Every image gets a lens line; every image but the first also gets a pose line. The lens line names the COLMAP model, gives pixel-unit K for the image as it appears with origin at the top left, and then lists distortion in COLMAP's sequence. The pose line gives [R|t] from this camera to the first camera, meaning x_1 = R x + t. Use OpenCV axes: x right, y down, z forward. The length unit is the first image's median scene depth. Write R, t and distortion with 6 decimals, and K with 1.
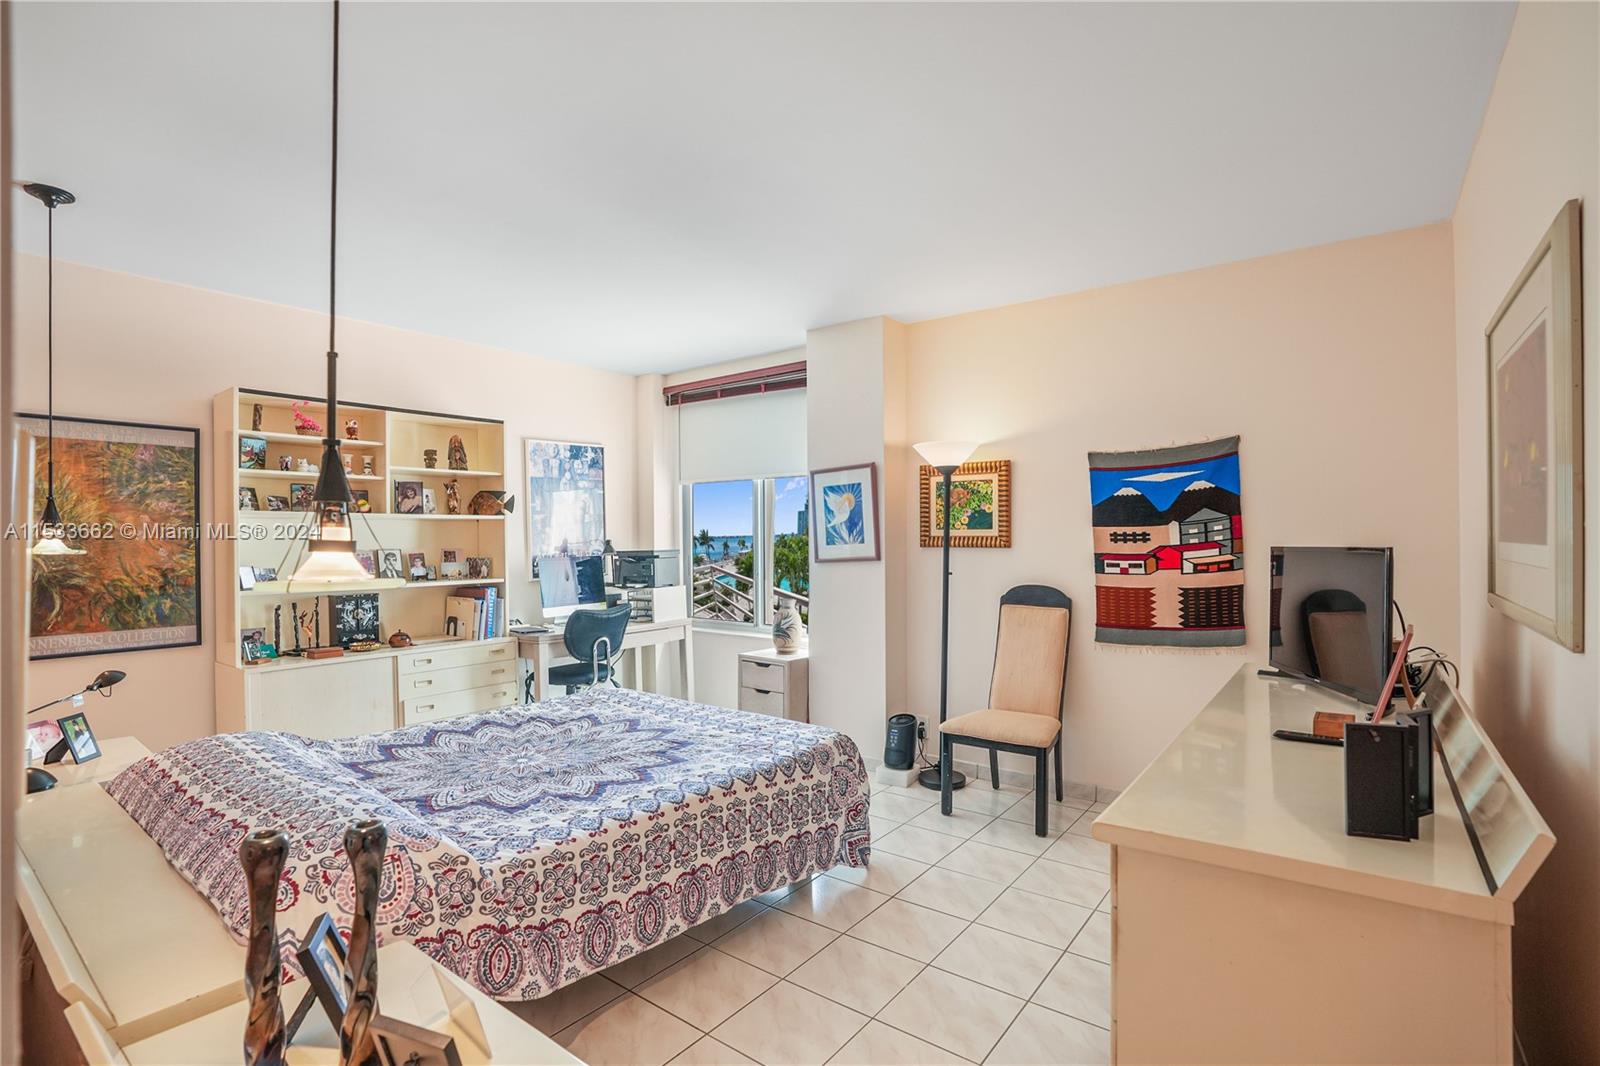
lens RADIAL K [[745.8, 0, 800.0], [0, 745.8, 533.0], [0, 0, 1]] dist [-0.040656, 0.000074]
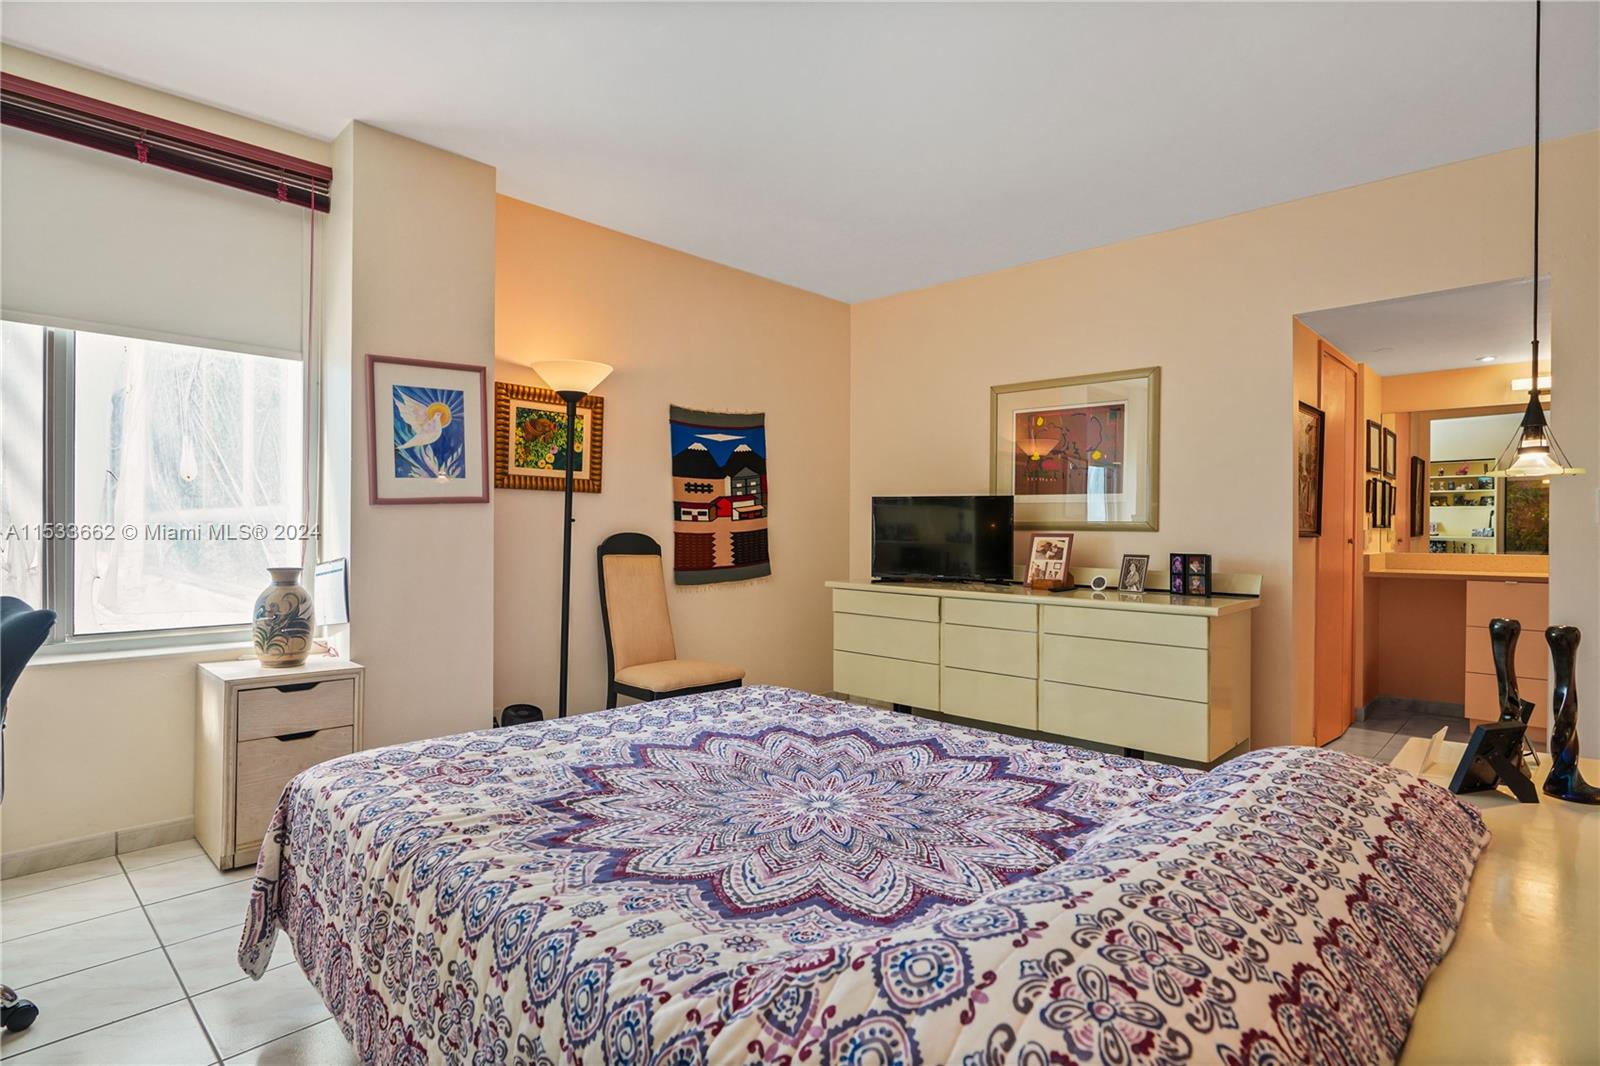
lens RADIAL K [[821.1, 0, 800.0], [0, 821.1, 533.0], [0, 0, 1]] dist [-0.055958, 0.000018]
pose [[0.108712, 0.004031, 0.994065, -0.766817], [-0.016675, 0.999858, -0.002230, 0.074209], [-0.993933, -0.016334, 0.108764, 0.720301]]
